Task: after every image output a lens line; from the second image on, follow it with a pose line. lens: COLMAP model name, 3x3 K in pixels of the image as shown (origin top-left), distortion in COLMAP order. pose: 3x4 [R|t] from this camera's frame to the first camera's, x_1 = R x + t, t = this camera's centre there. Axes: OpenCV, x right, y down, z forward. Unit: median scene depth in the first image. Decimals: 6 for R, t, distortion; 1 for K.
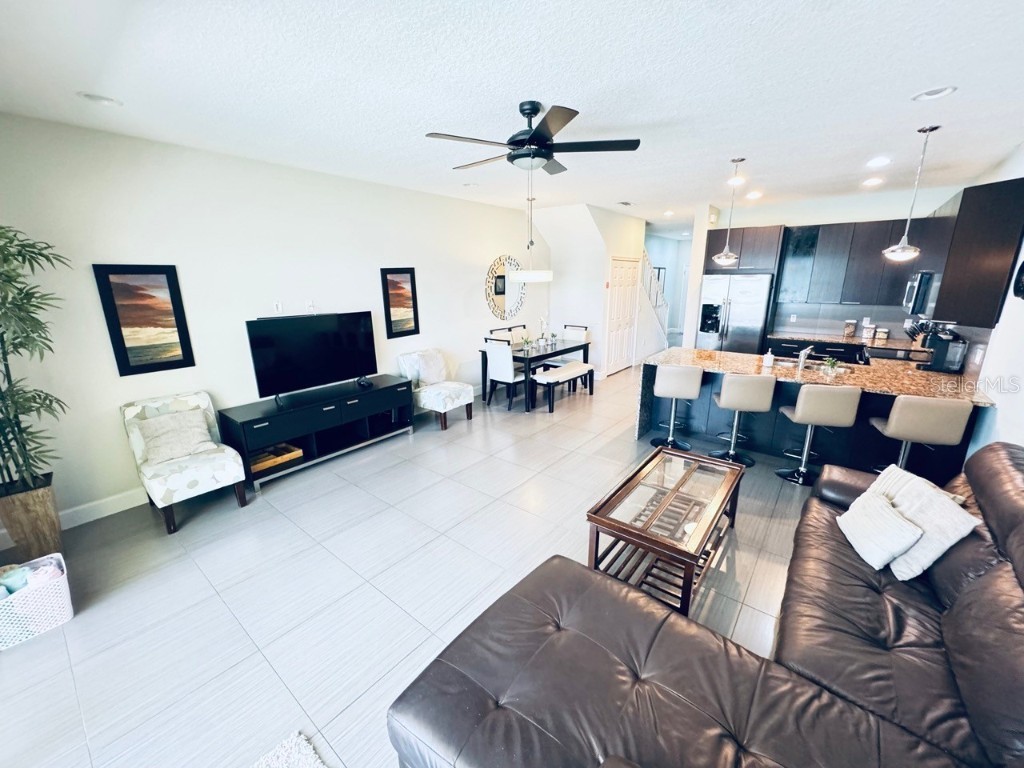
lens RADIAL K [[408.4, 0, 511.0], [0, 408.4, 380.9], [0, 0, 1]] dist [-0.001702, -0.000140]
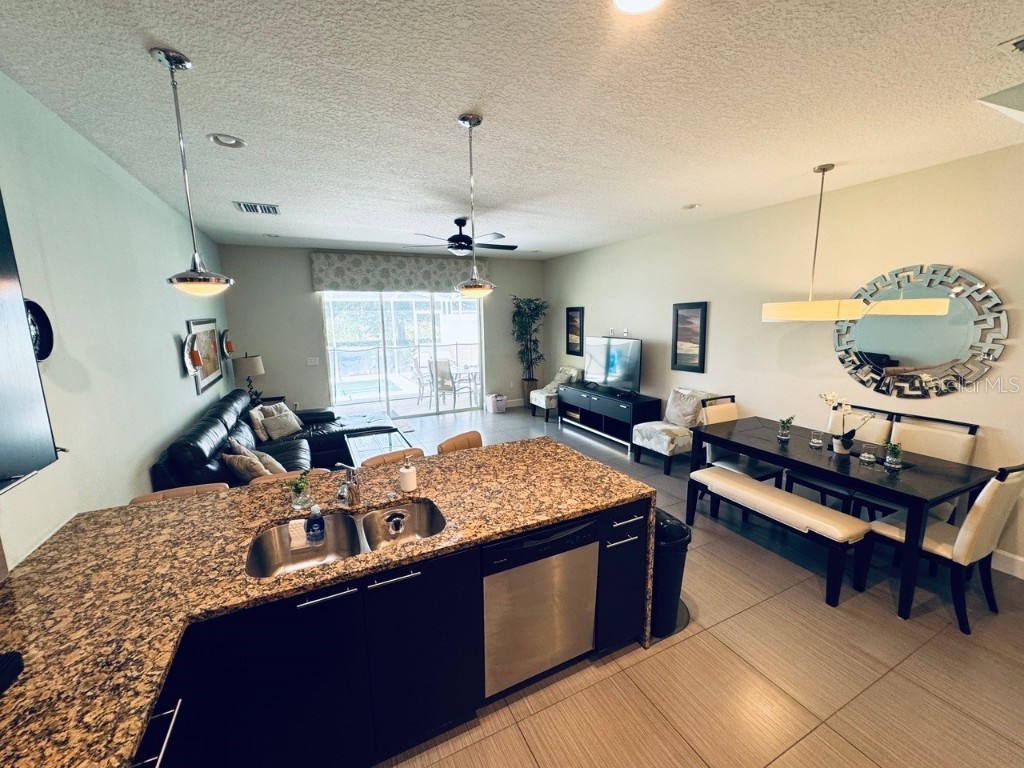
lens RADIAL K [[408.4, 0, 510.2], [0, 408.4, 381.0], [0, 0, 1]] dist [-0.001702, -0.000140]
pose [[-0.425172, 0.159620, -0.890926, 0.799578], [-0.208119, 0.940712, 0.267859, -0.262133], [0.880860, 0.299305, -0.366745, 0.993526]]
